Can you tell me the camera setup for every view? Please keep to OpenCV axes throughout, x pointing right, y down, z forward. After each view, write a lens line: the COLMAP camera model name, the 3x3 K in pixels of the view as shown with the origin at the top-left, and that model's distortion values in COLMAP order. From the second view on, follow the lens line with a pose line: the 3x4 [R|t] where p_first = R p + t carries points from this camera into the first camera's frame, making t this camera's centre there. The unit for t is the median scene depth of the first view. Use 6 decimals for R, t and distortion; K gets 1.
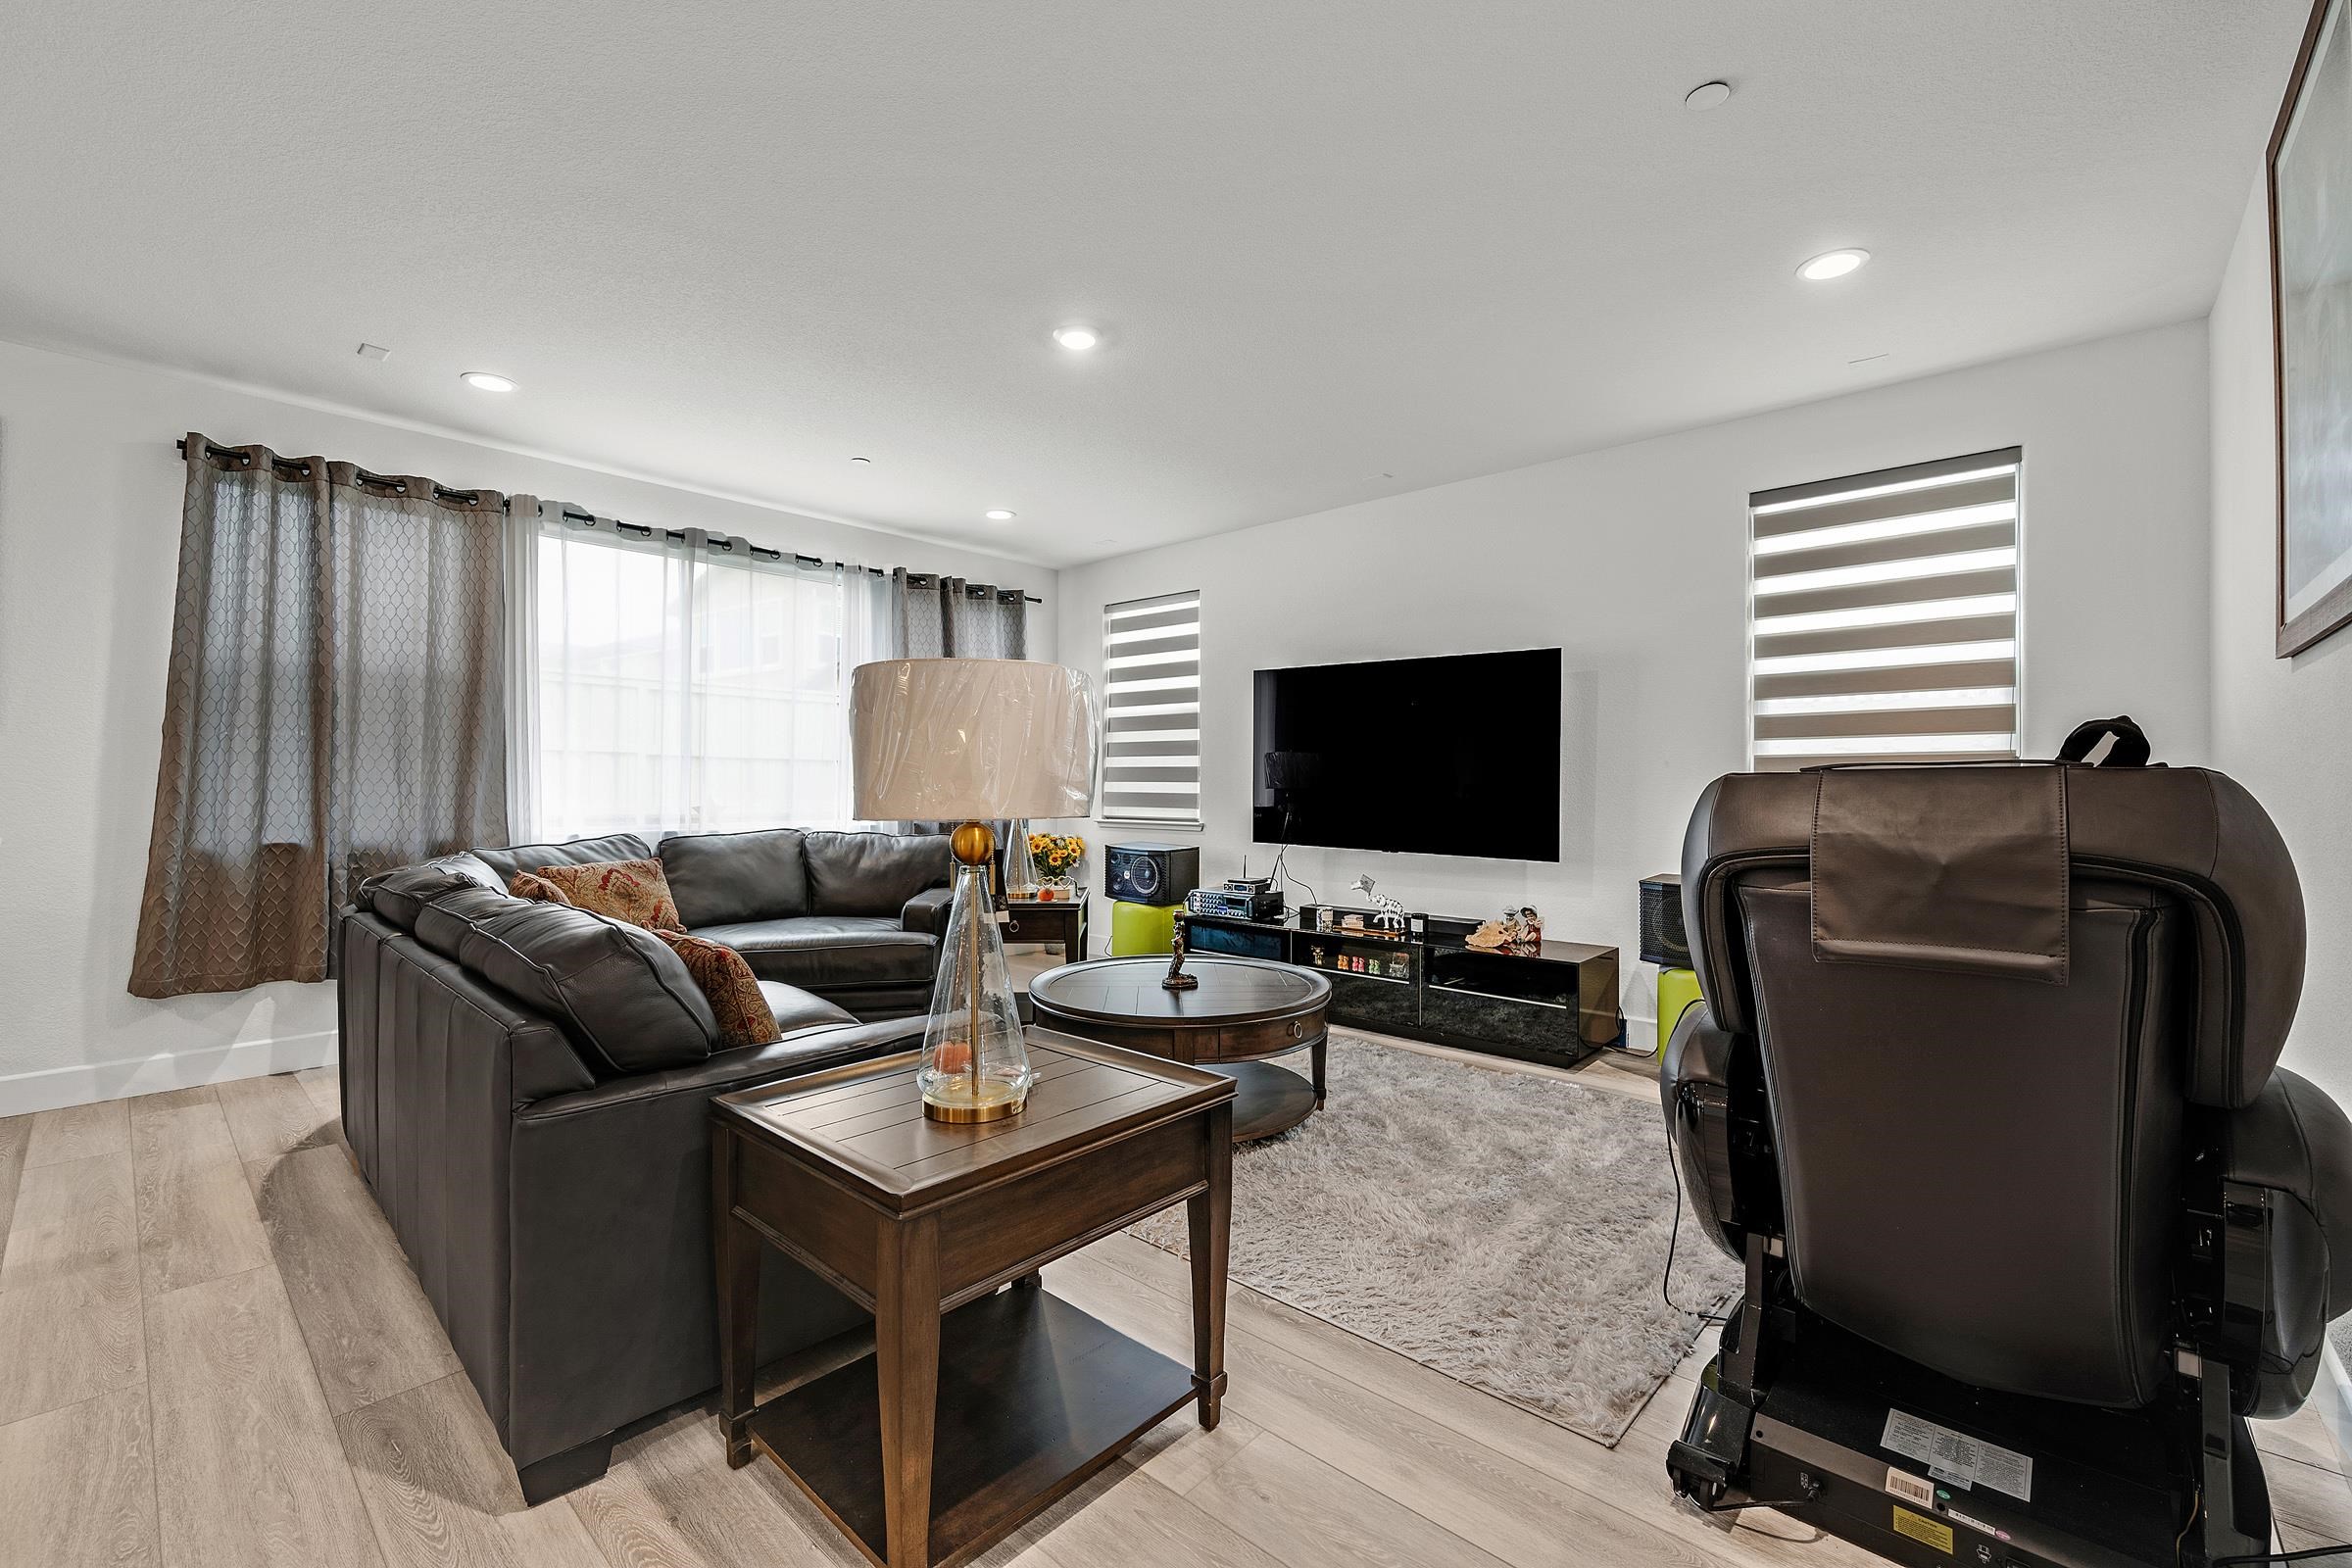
lens RADIAL K [[972.7, 0, 1171.6], [0, 972.7, 784.5], [0, 0, 1]] dist [-0.005996, -0.000322]
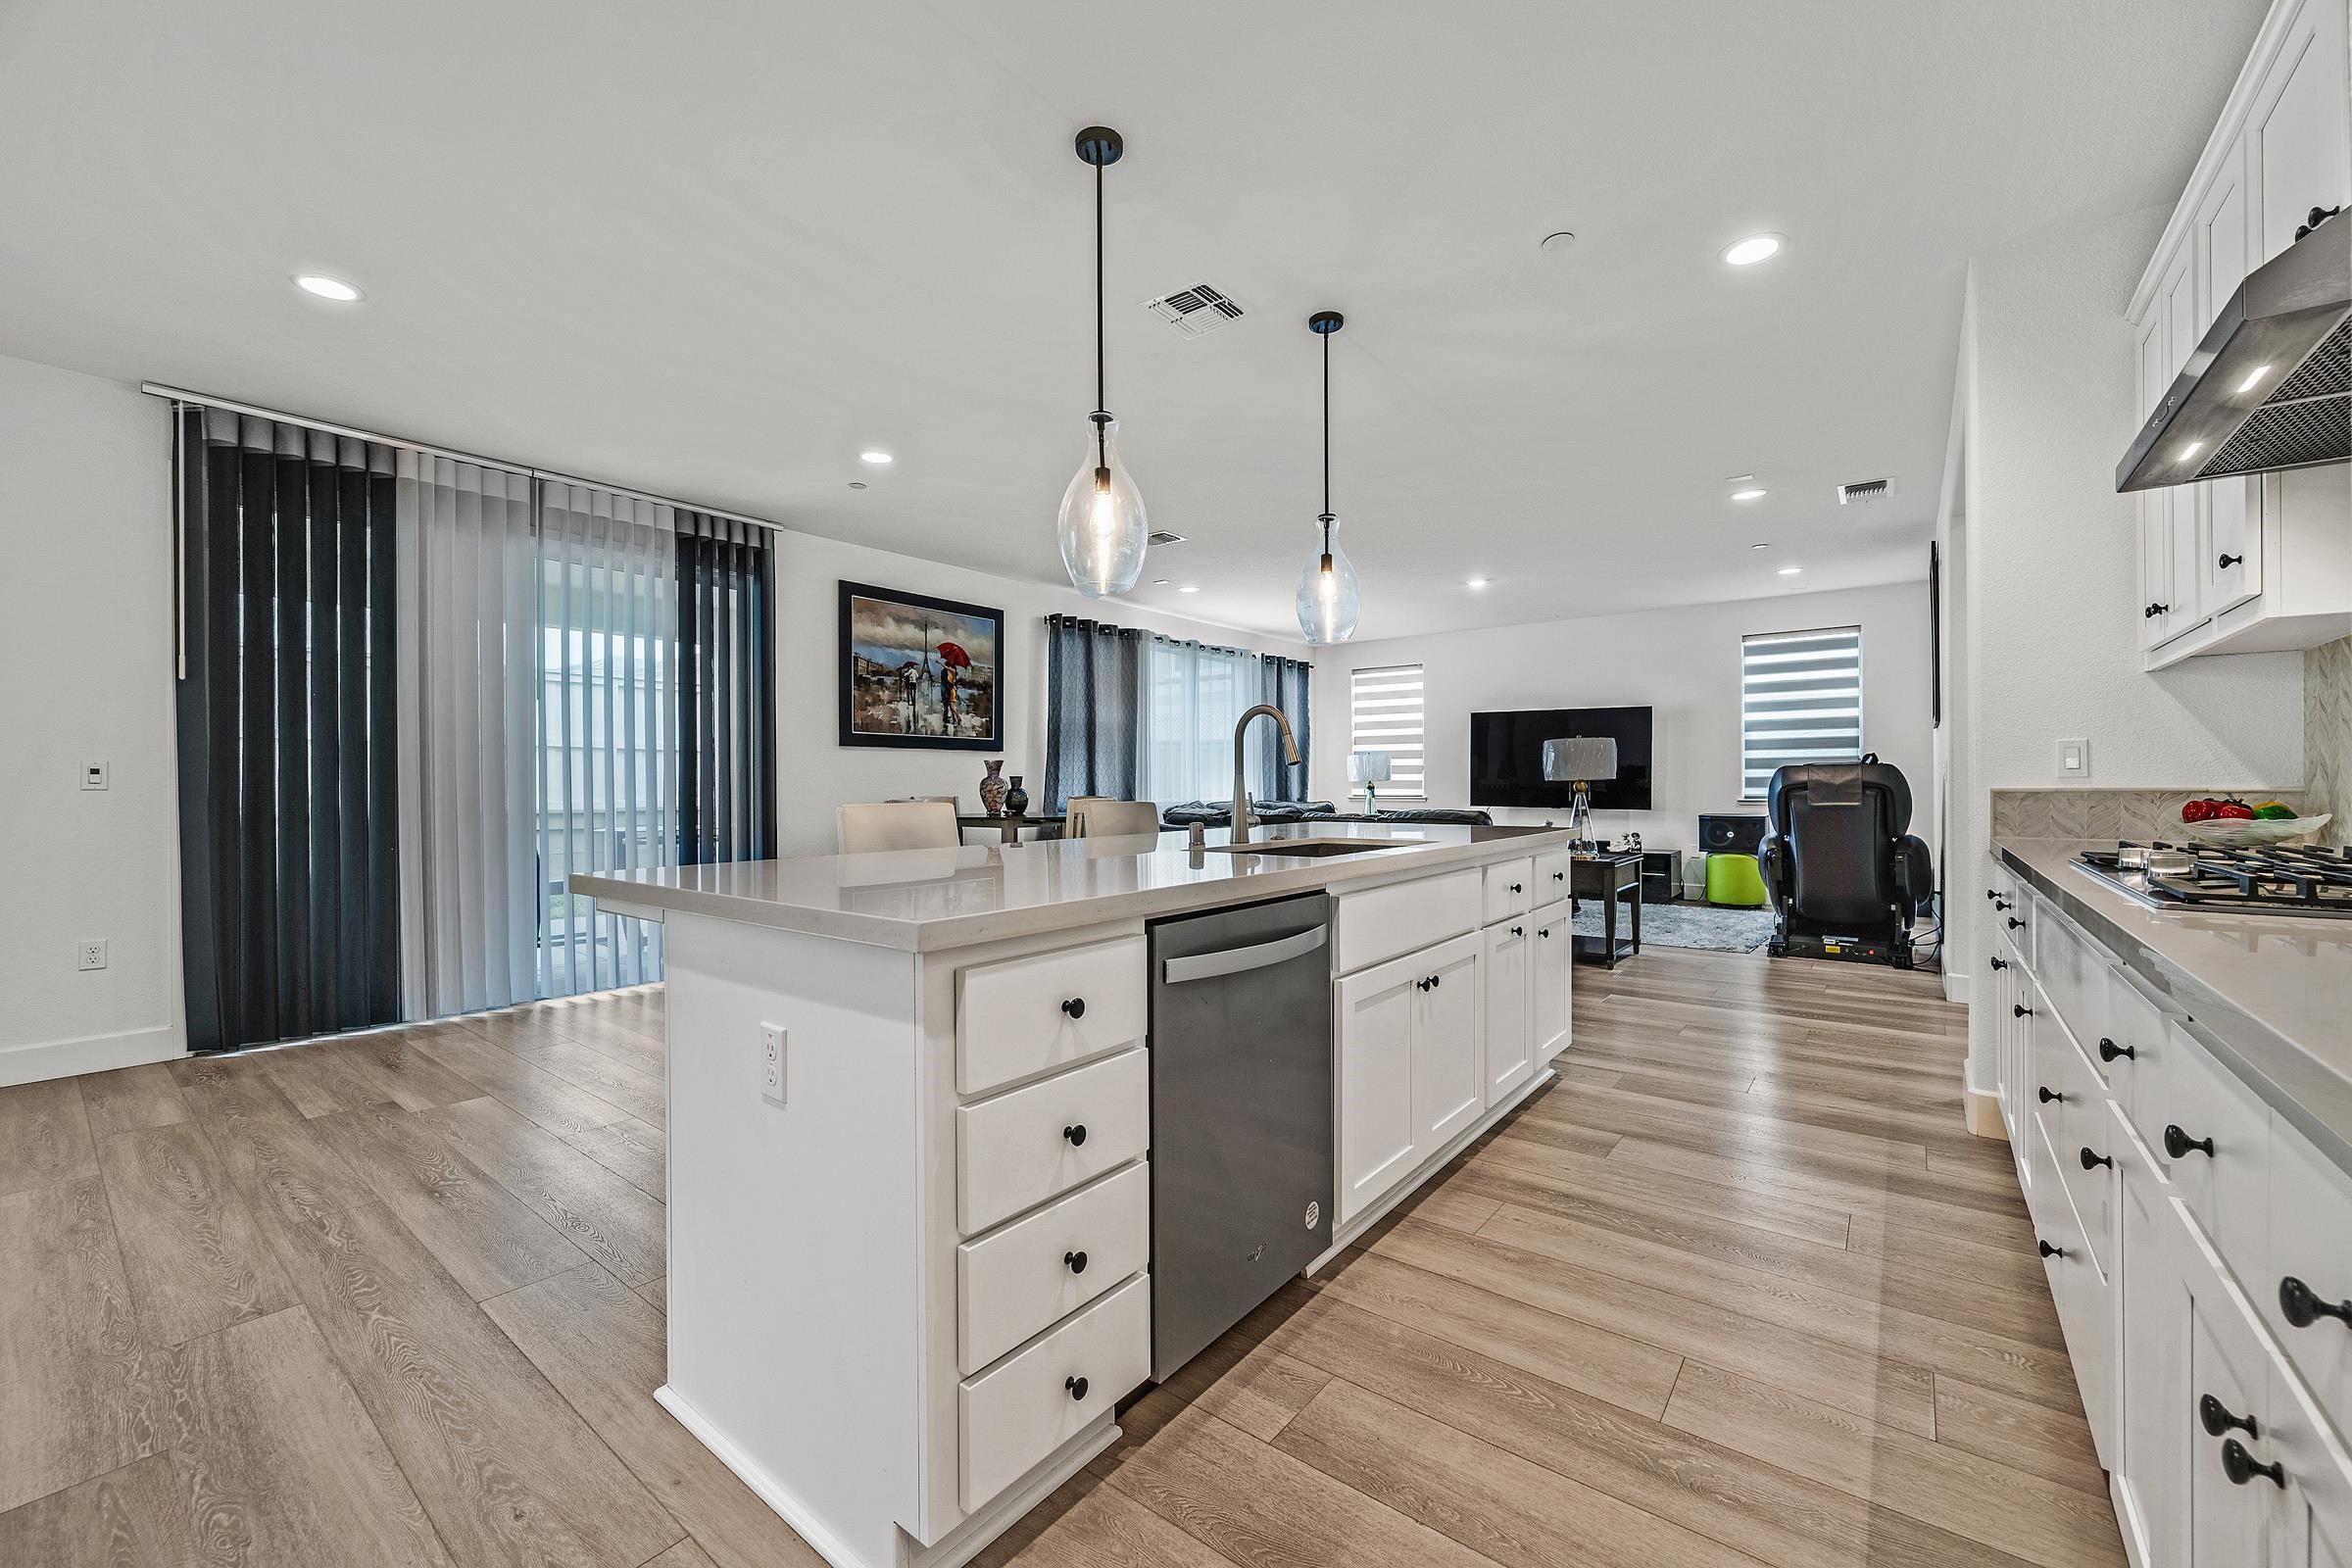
lens RADIAL K [[929.7, 0, 1167.5], [0, 929.7, 782.3], [0, 0, 1]] dist [-0.004288, 0.000404]
pose [[0.998043, -0.007239, 0.062113, -0.853565], [0.007237, 0.999974, 0.000250, 0.014478], [-0.062113, 0.000200, 0.998069, -1.031437]]
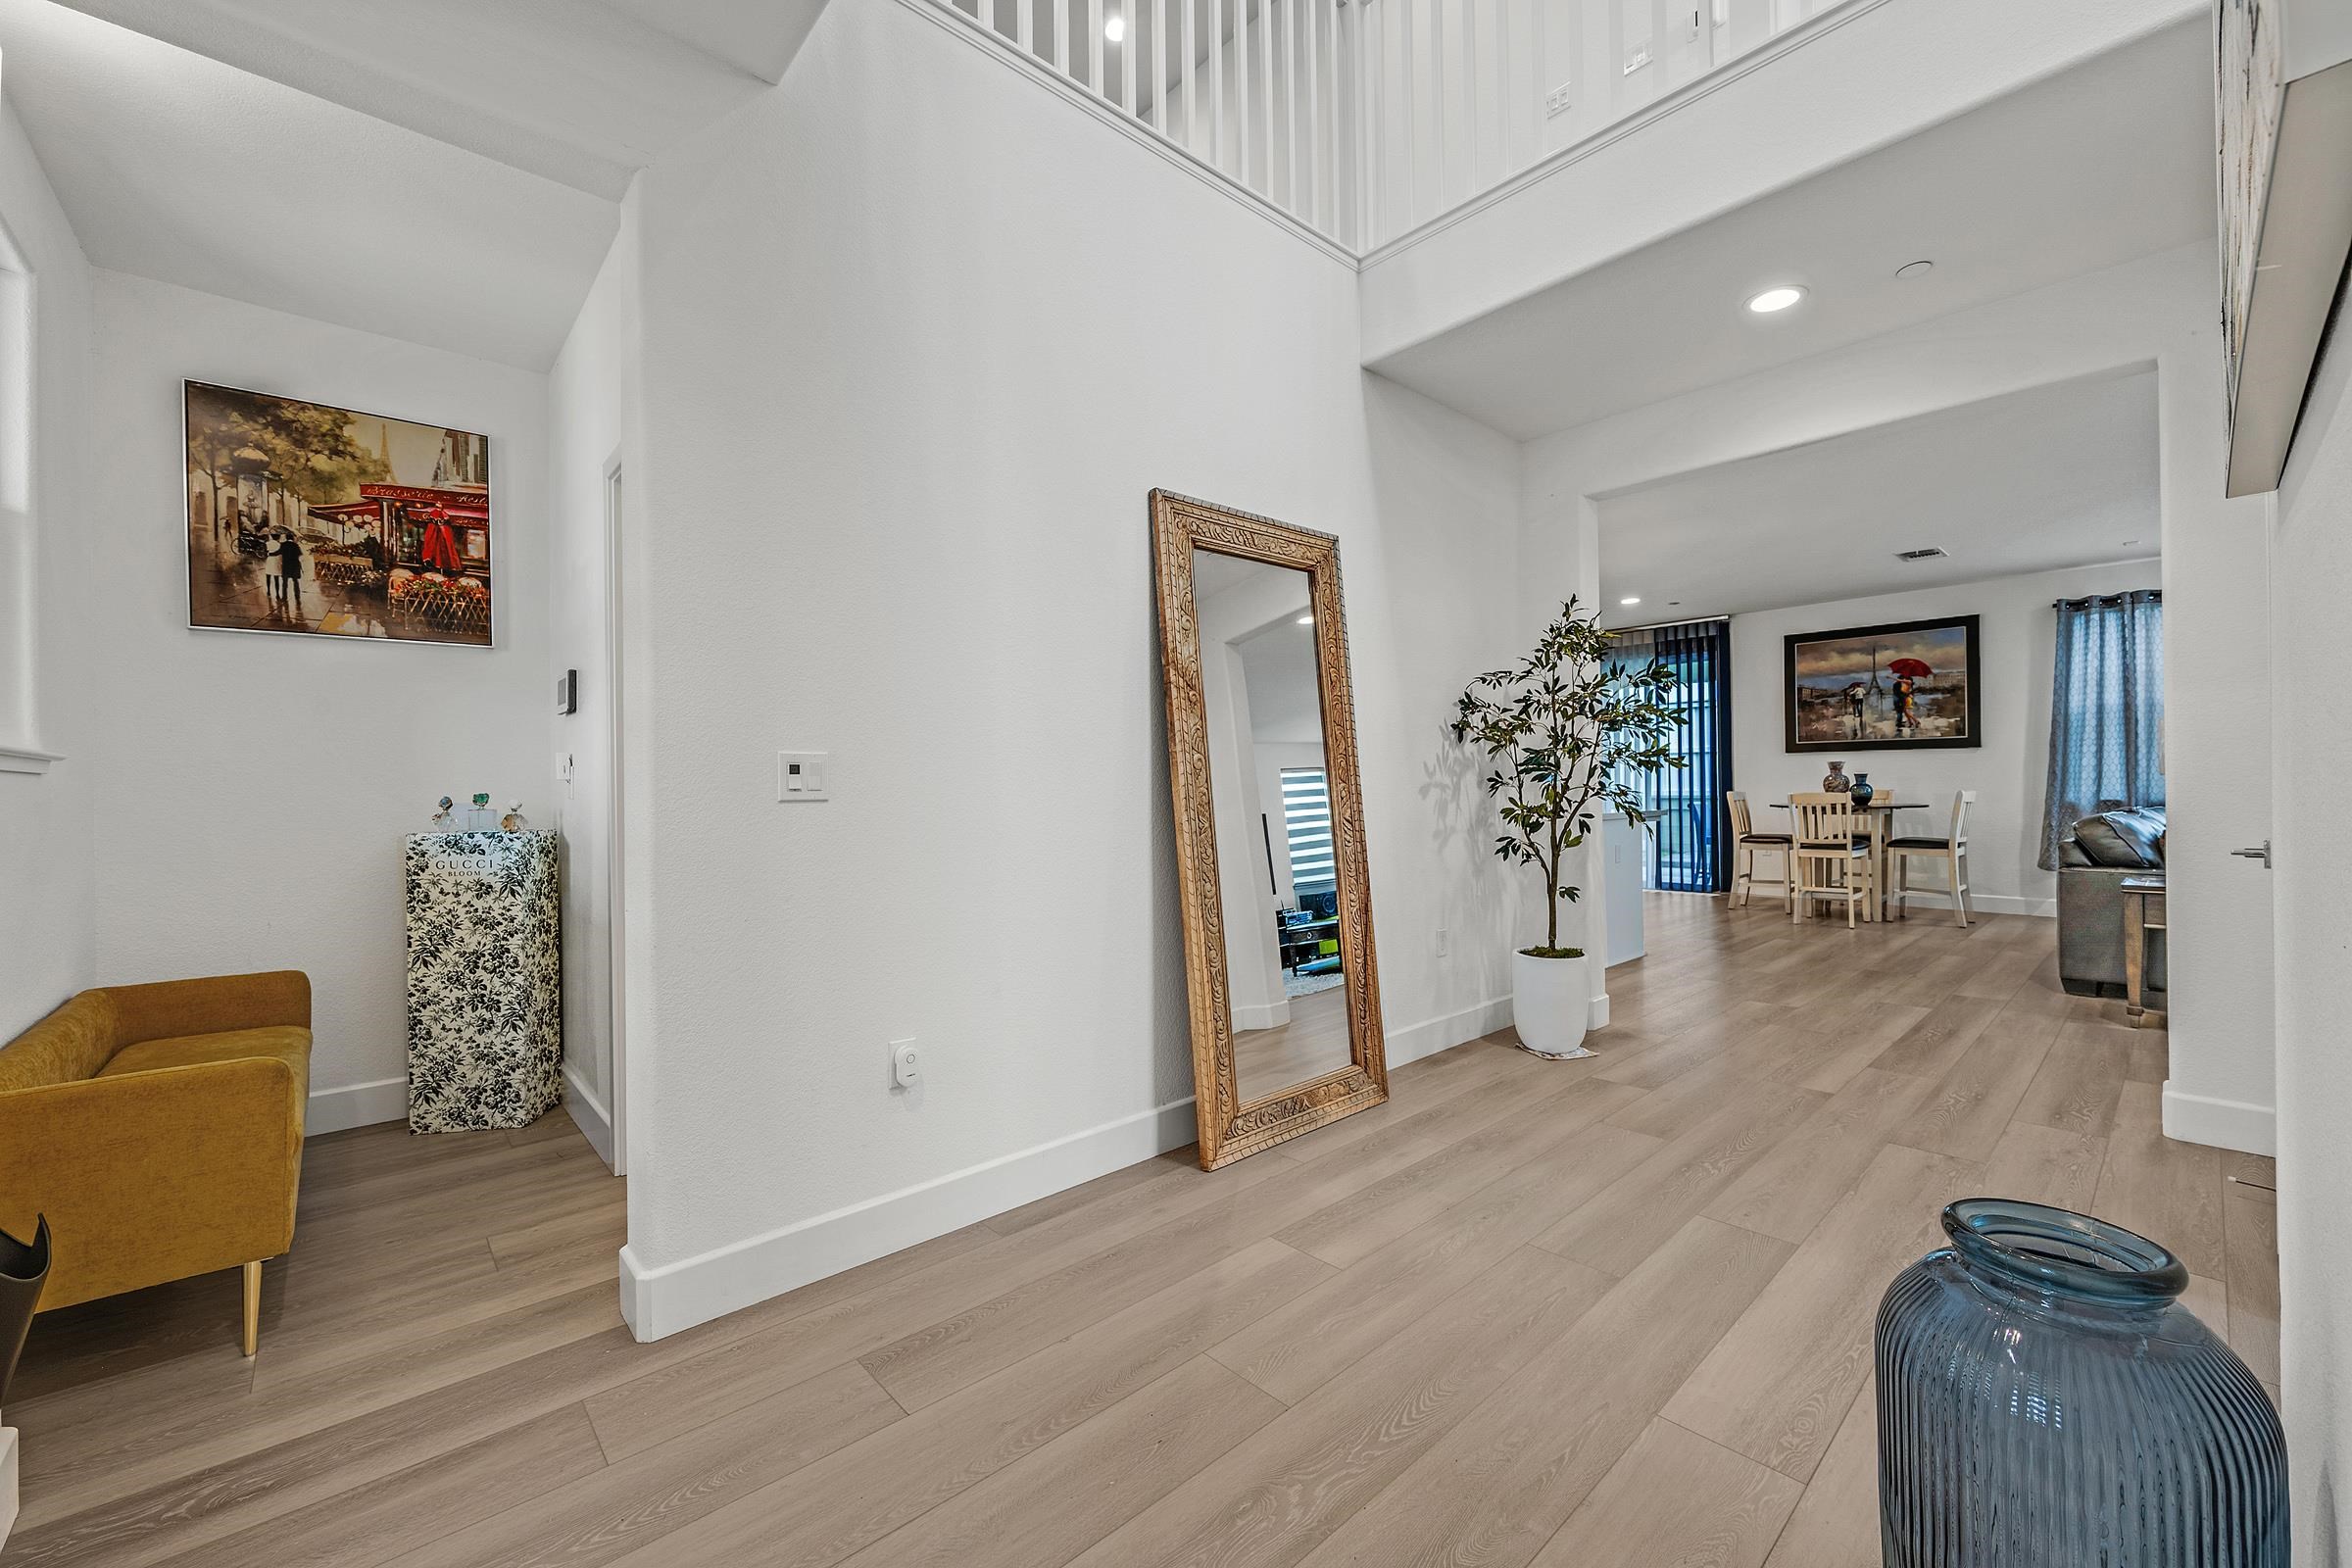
lens RADIAL K [[929.7, 0, 1190.0], [0, 929.7, 778.7], [0, 0, 1]] dist [-0.004288, 0.000404]
pose [[-0.093784, -0.010605, -0.995536, 1.067798], [0.014387, 0.999824, -0.012006, 0.016454], [0.995489, -0.015449, -0.093615, -0.631807]]
